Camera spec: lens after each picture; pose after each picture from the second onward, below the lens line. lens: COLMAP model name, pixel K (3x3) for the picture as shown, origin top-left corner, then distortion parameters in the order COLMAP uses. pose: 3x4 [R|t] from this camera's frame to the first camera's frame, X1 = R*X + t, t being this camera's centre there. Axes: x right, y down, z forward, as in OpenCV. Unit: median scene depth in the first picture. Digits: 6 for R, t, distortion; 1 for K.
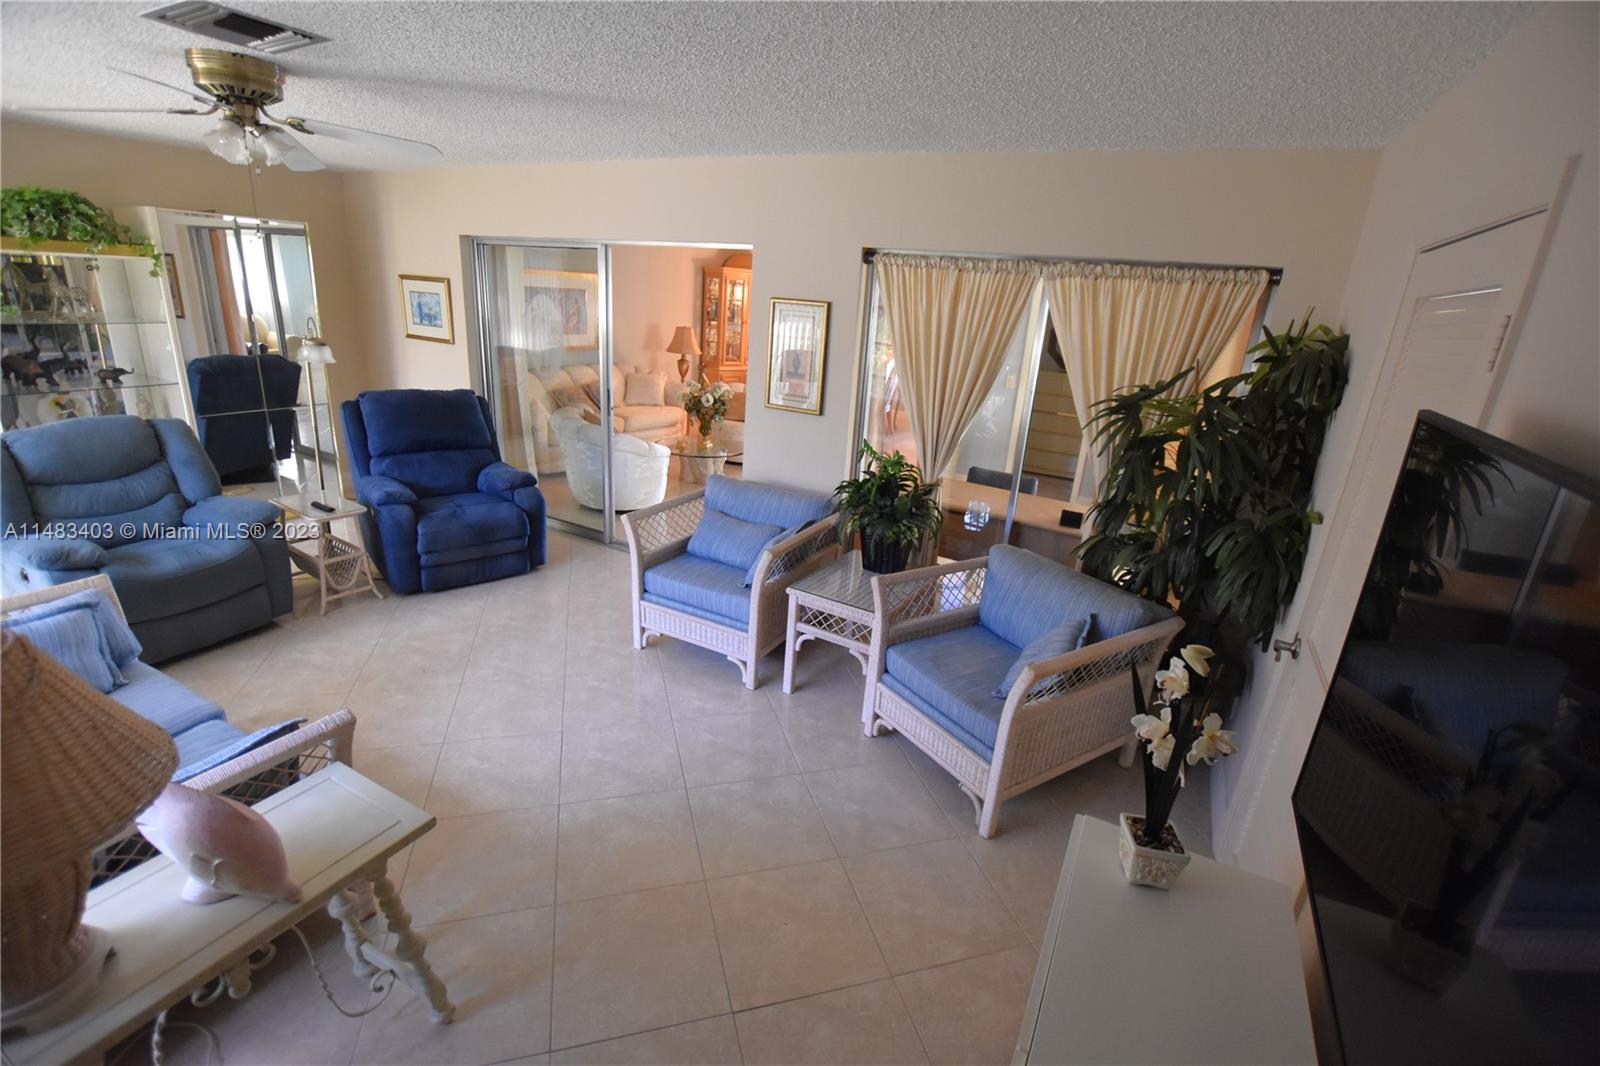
lens RADIAL K [[703.7, 0, 800.0], [0, 703.7, 533.0], [0, 0, 1]] dist [-0.028230, 0.000248]
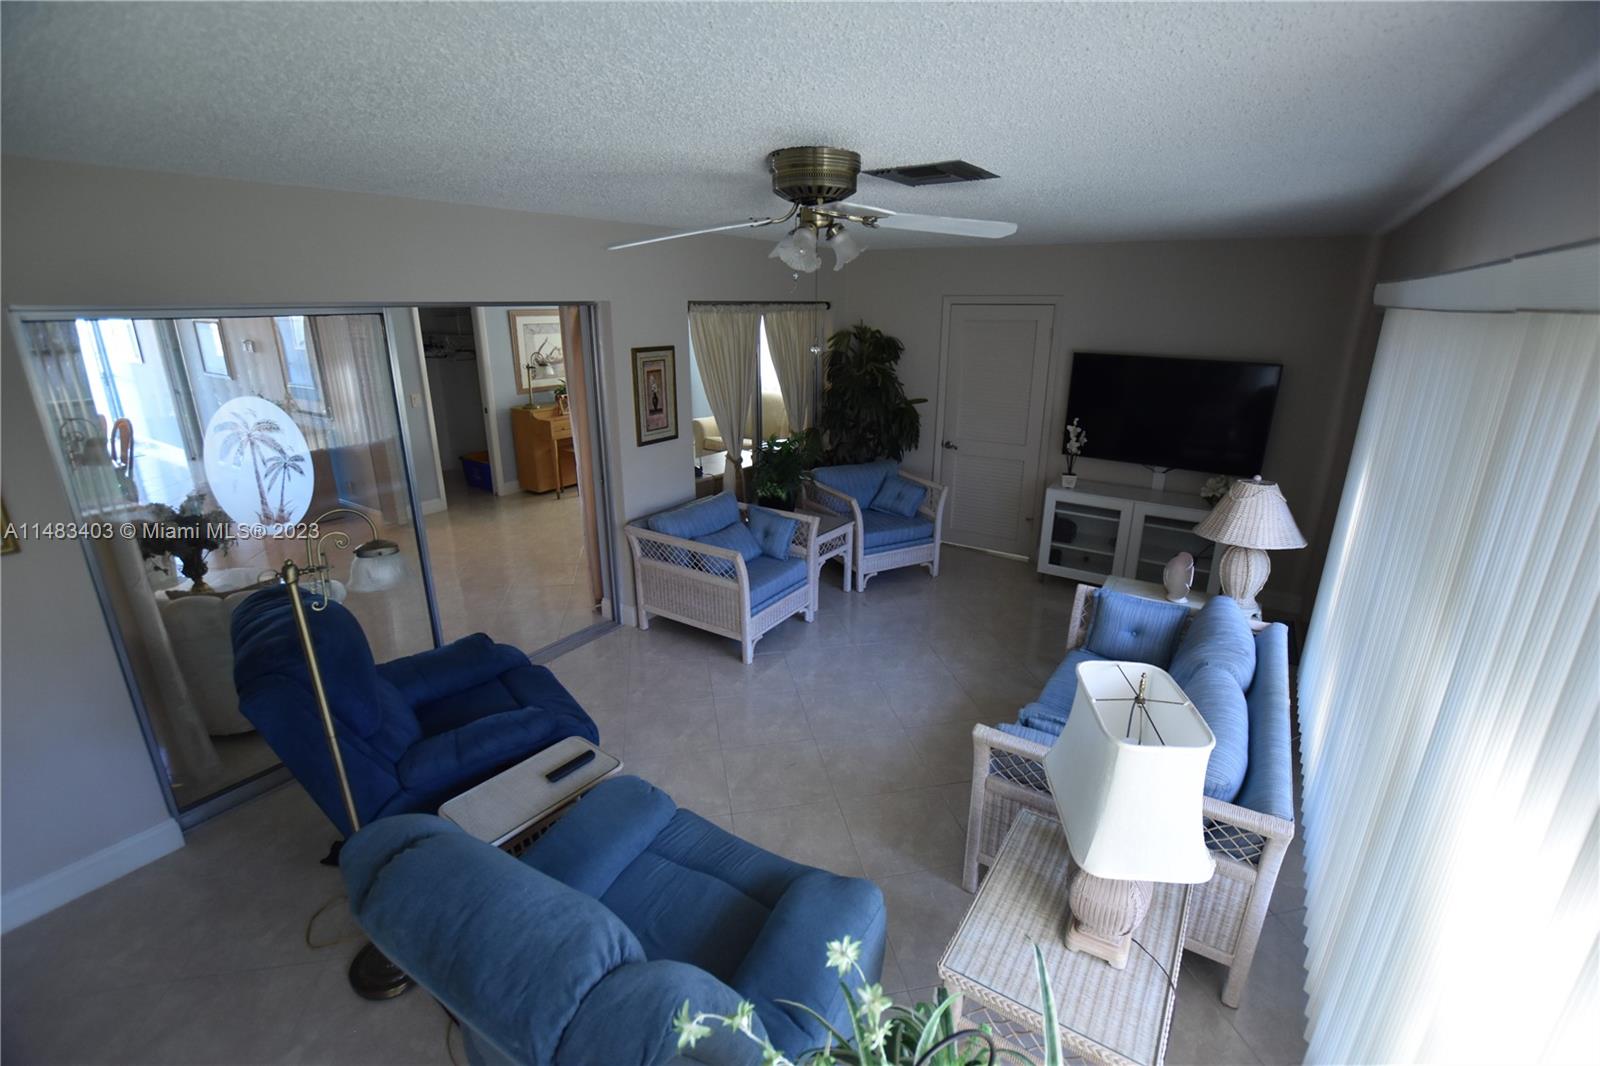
lens RADIAL K [[703.7, 0, 800.0], [0, 703.7, 533.0], [0, 0, 1]] dist [-0.028230, 0.000248]
pose [[0.074946, -0.361140, 0.929495, -1.353703], [0.327769, 0.889247, 0.319074, -0.402339], [-0.941781, 0.280746, 0.185015, 0.740291]]
